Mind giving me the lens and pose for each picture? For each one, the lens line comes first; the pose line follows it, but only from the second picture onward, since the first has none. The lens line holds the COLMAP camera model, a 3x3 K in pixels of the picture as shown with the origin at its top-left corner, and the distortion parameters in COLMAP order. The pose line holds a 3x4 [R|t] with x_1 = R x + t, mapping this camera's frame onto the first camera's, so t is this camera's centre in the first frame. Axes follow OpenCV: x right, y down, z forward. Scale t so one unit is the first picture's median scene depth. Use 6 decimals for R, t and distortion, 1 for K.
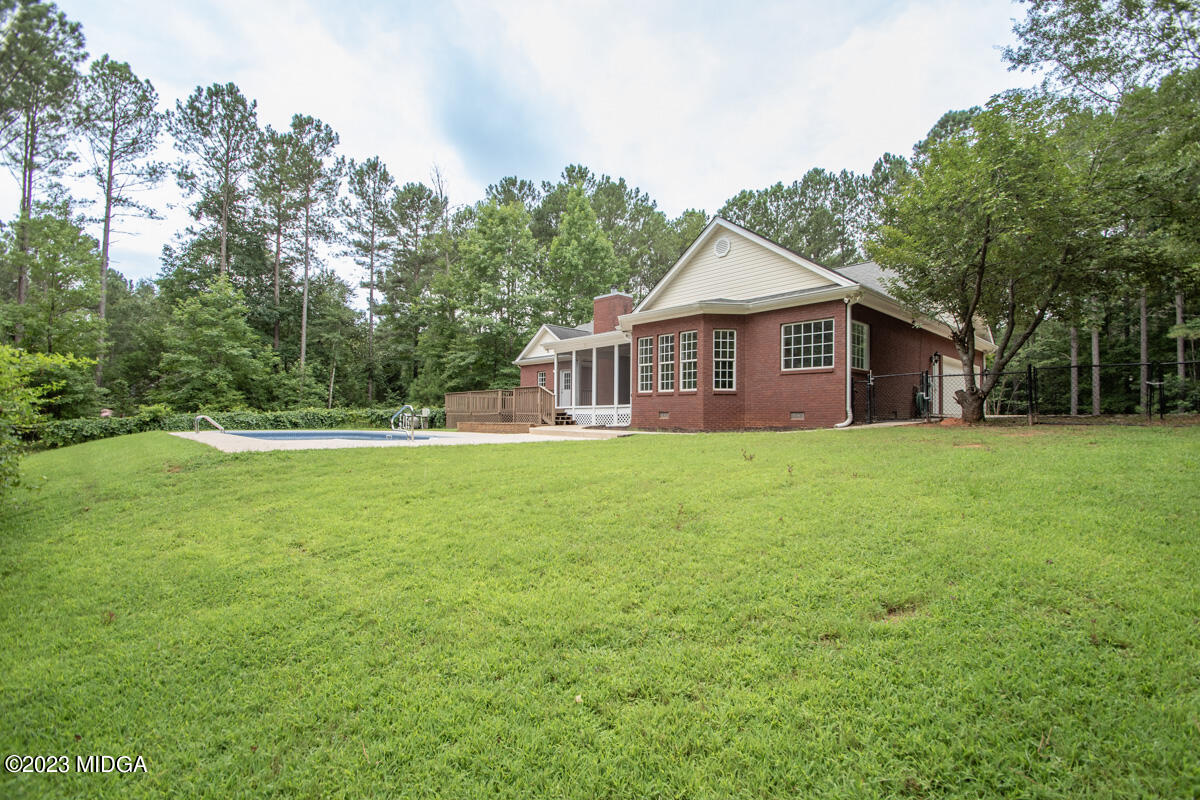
lens RADIAL K [[534.8, 0, 600.9], [0, 534.8, 418.9], [0, 0, 1]] dist [-0.000755, -0.011679]
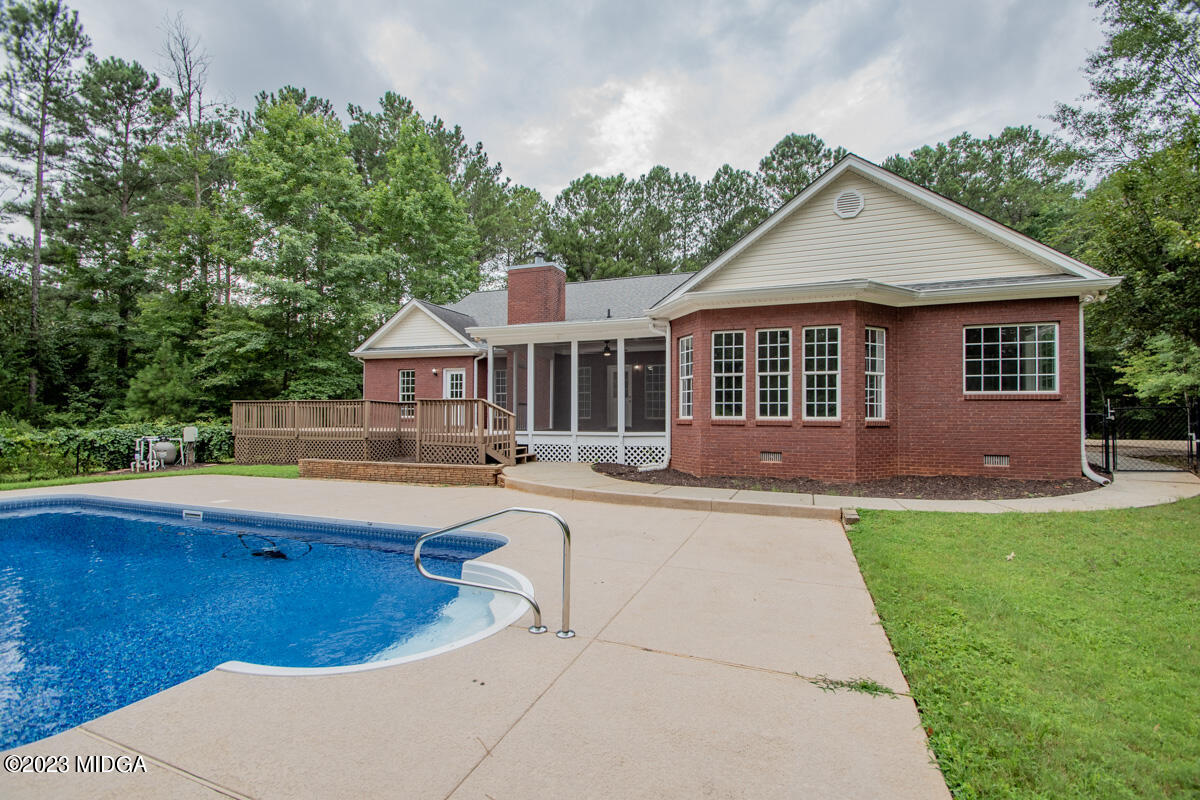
lens RADIAL K [[534.8, 0, 600.9], [0, 534.8, 418.9], [0, 0, 1]] dist [-0.000755, -0.011679]
pose [[0.893810, -0.000786, 0.448446, -0.132994], [-0.000692, 0.999995, 0.003134, -0.020647], [-0.448446, -0.003111, 0.893805, 0.206446]]
